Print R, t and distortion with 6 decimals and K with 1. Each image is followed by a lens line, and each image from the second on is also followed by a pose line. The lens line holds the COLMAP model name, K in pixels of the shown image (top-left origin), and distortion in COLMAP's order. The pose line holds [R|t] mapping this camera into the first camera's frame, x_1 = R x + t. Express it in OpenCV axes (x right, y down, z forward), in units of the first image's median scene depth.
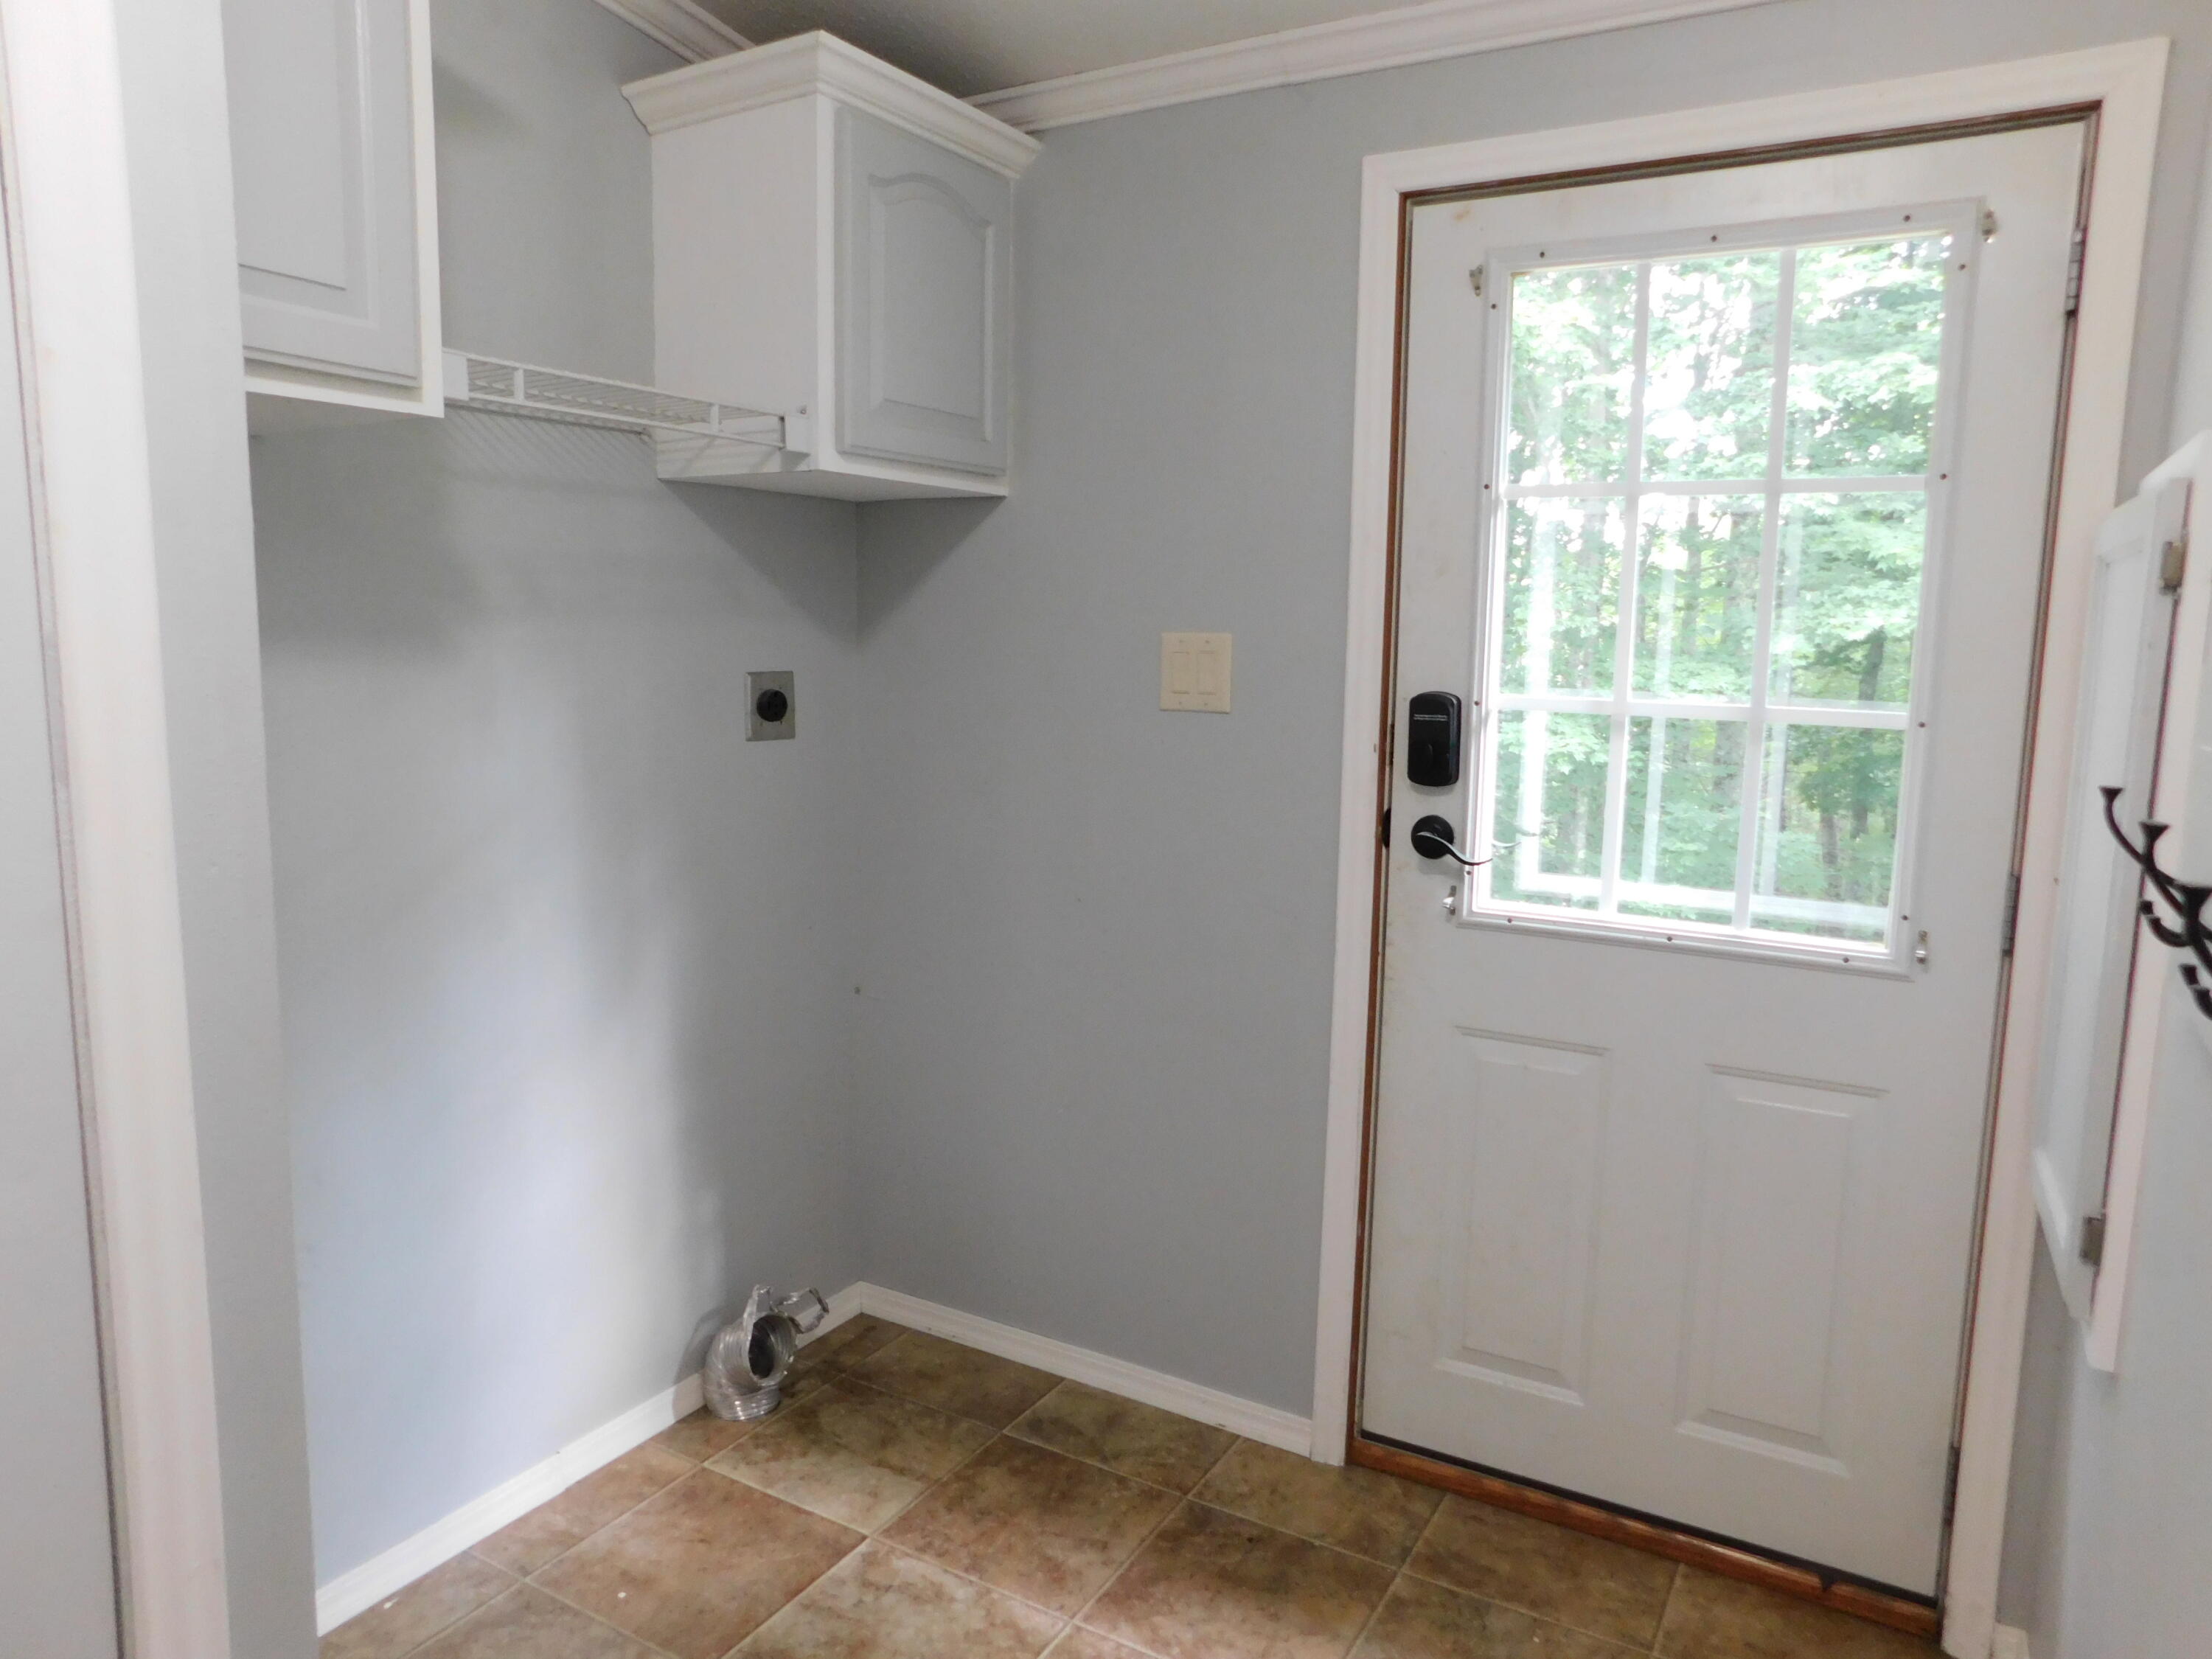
lens RADIAL K [[1467.4, 0, 1109.1], [0, 1467.4, 826.9], [0, 0, 1]] dist [-0.070651, 0.062040]
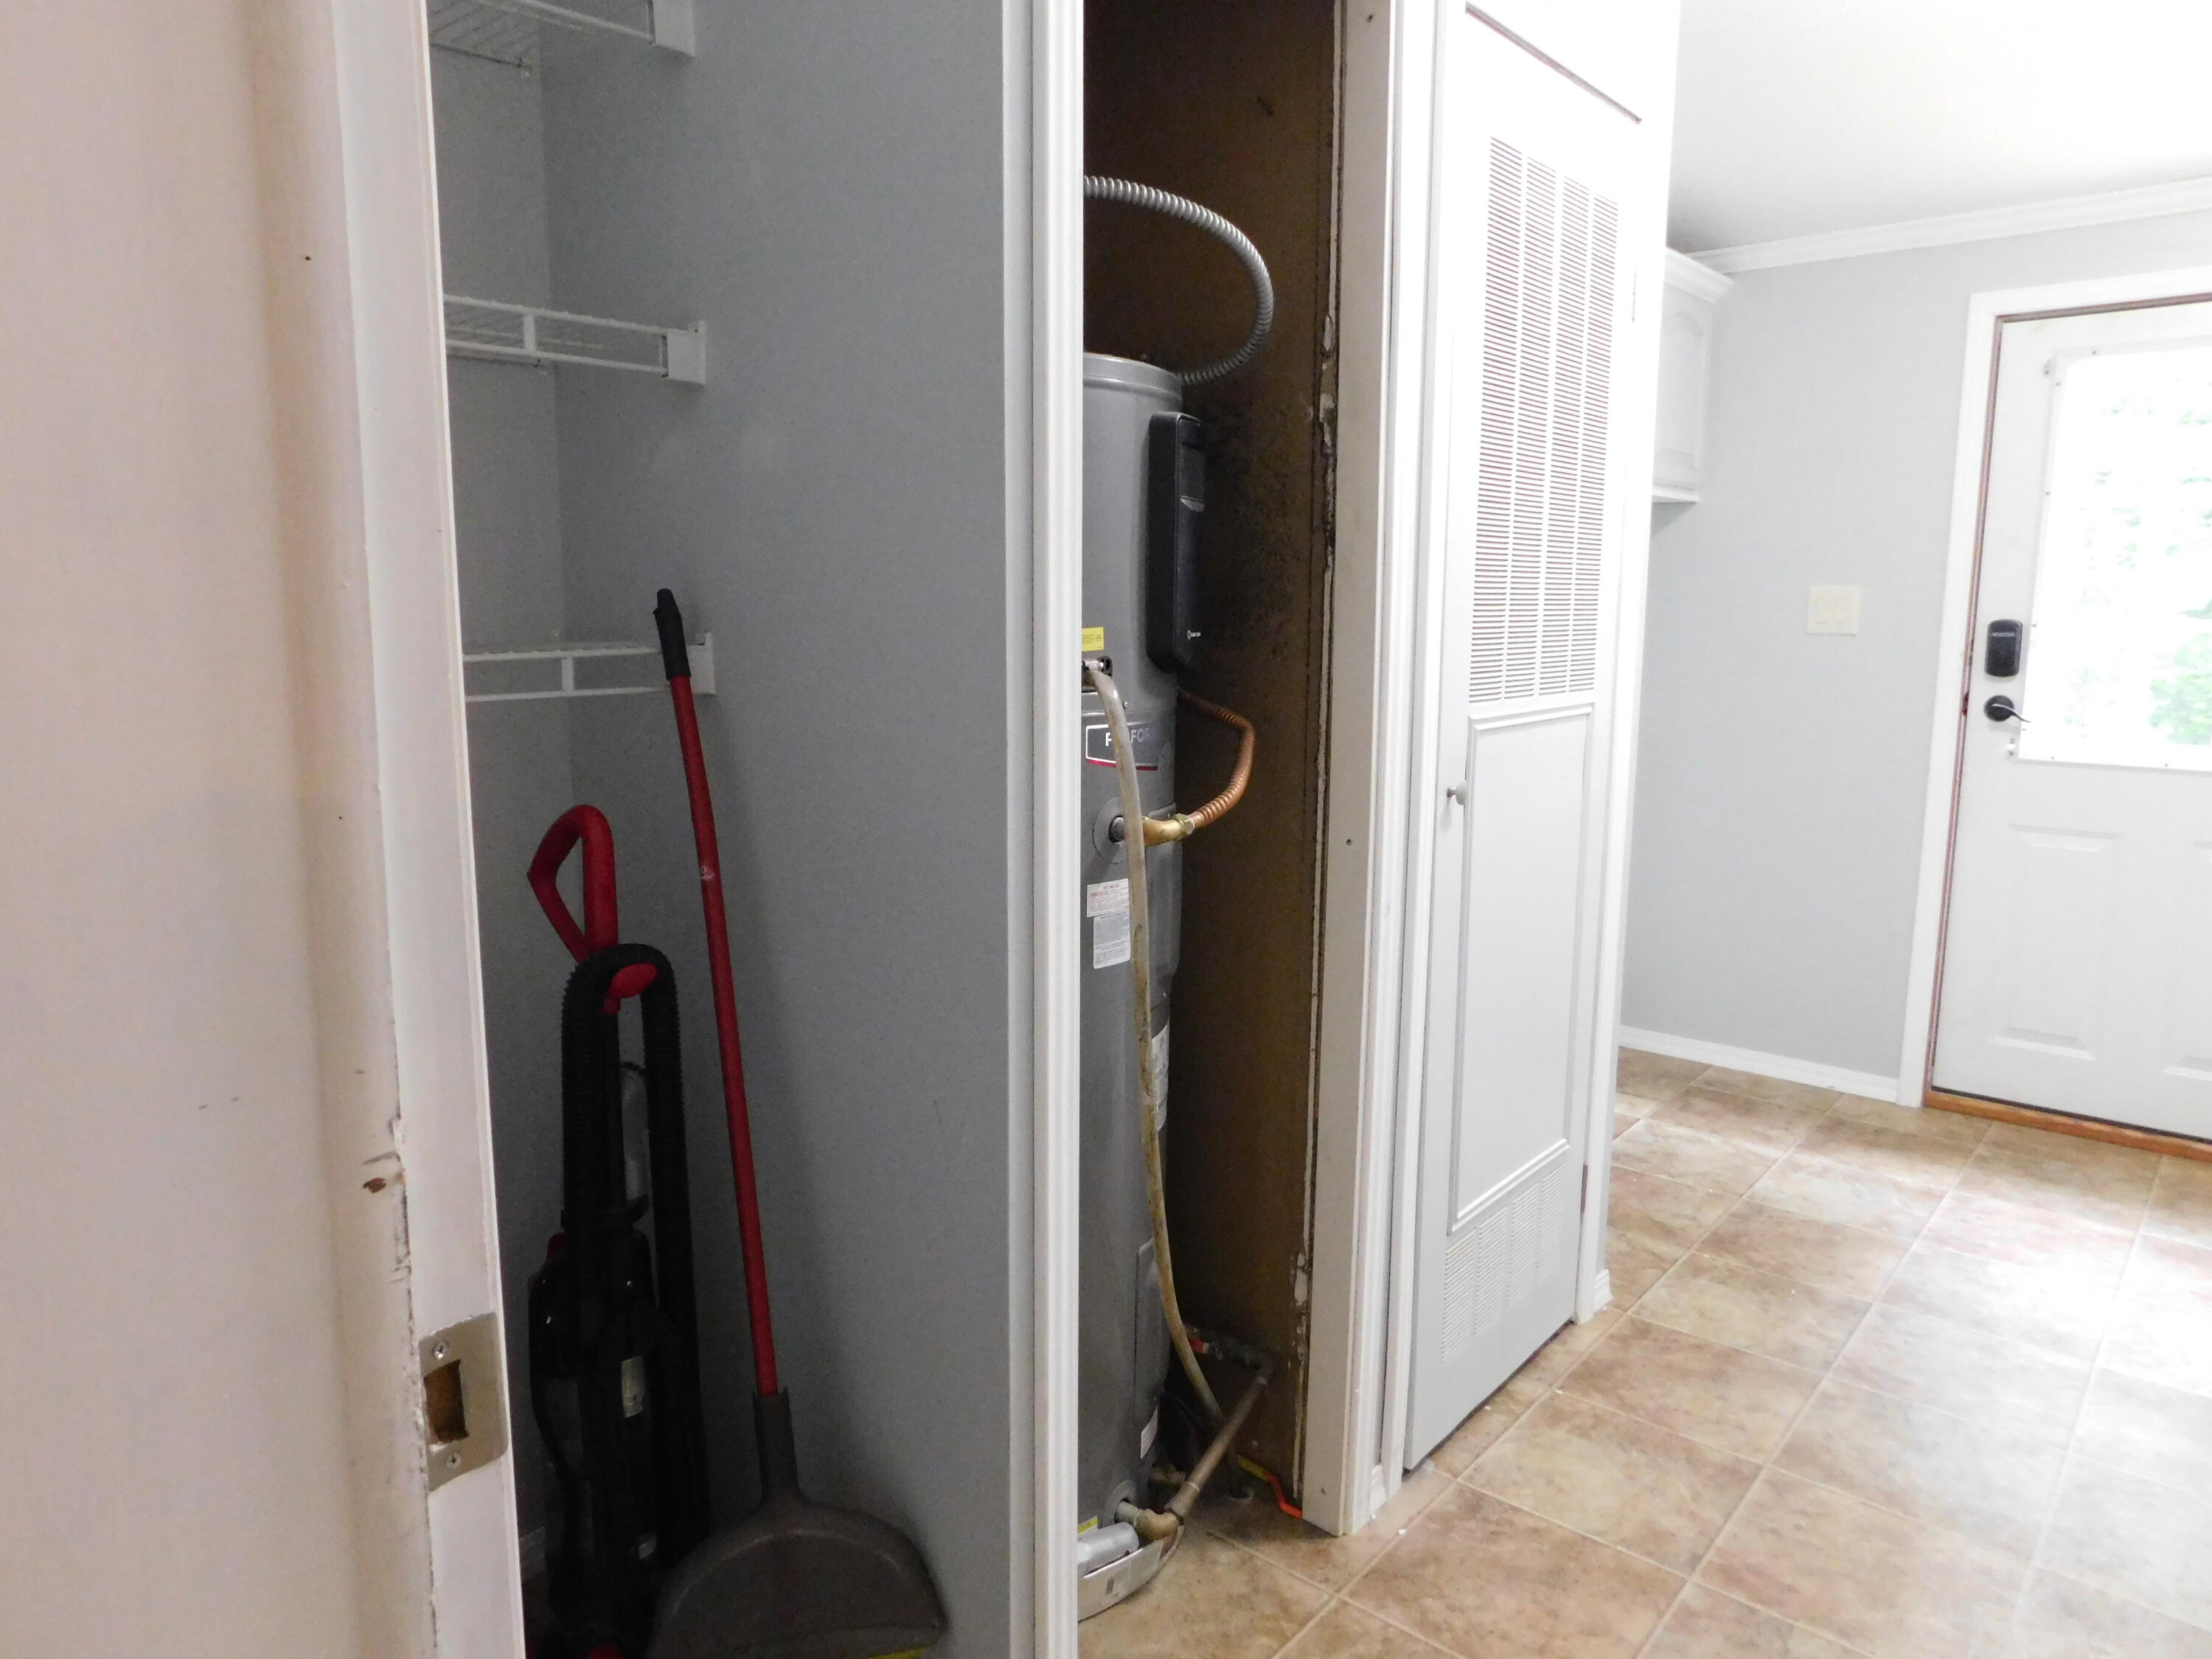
lens RADIAL K [[1512.8, 0, 1106.0], [0, 1512.8, 829.5], [0, 0, 1]] dist [-0.029450, 0.031644]
pose [[0.984564, 0.005166, -0.174950, -0.444215], [0.000536, 0.999471, 0.032532, 0.083005], [0.175026, -0.032123, 0.984040, -0.792589]]
